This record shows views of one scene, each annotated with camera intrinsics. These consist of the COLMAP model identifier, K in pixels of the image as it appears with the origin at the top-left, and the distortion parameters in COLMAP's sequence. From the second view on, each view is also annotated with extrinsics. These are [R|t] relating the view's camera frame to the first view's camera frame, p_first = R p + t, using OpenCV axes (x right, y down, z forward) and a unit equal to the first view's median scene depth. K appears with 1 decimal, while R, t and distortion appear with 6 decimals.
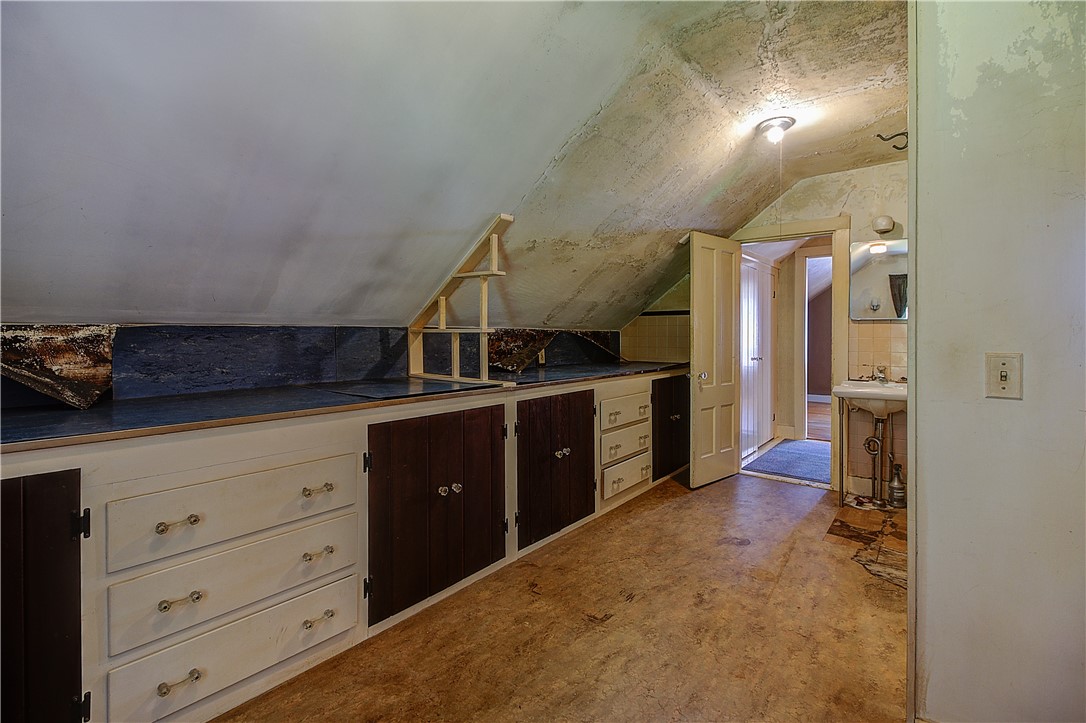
lens RADIAL K [[500.3, 0, 536.3], [0, 500.3, 344.1], [0, 0, 1]] dist [0.010983, -0.005825]
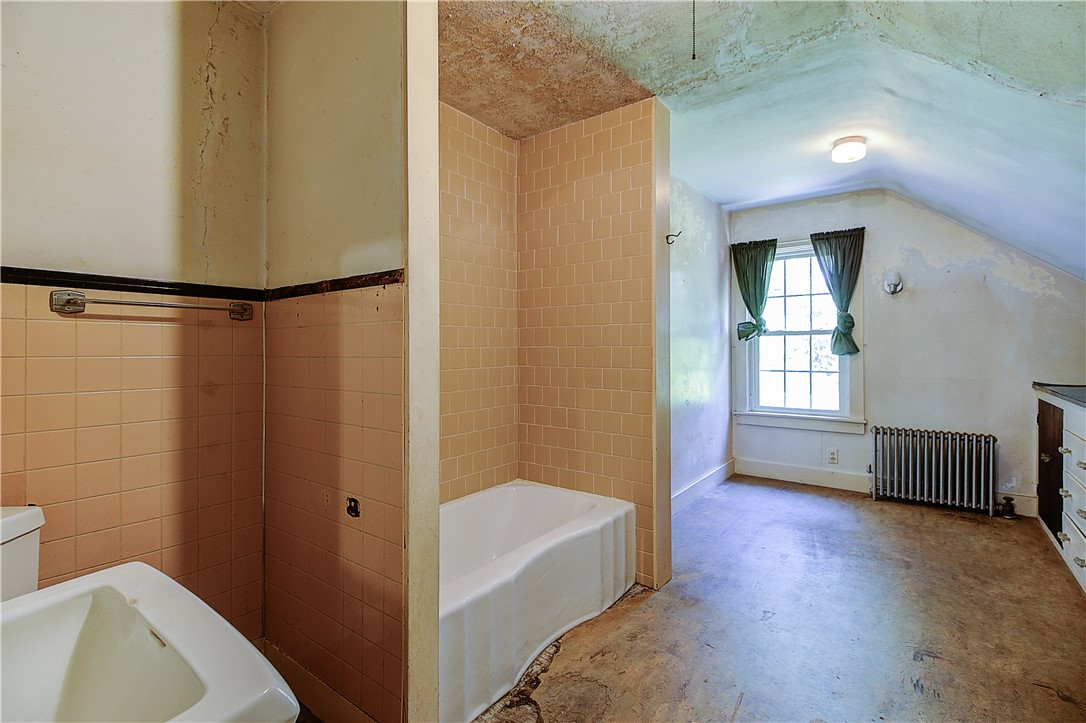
lens RADIAL K [[500.3, 0, 540.2], [0, 500.3, 341.4], [0, 0, 1]] dist [0.010983, -0.005825]
pose [[-0.999695, 0.000629, -0.024679, 0.897297], [0.000700, 0.999996, -0.002870, -0.029453], [0.024677, -0.002887, -0.999691, 2.005741]]
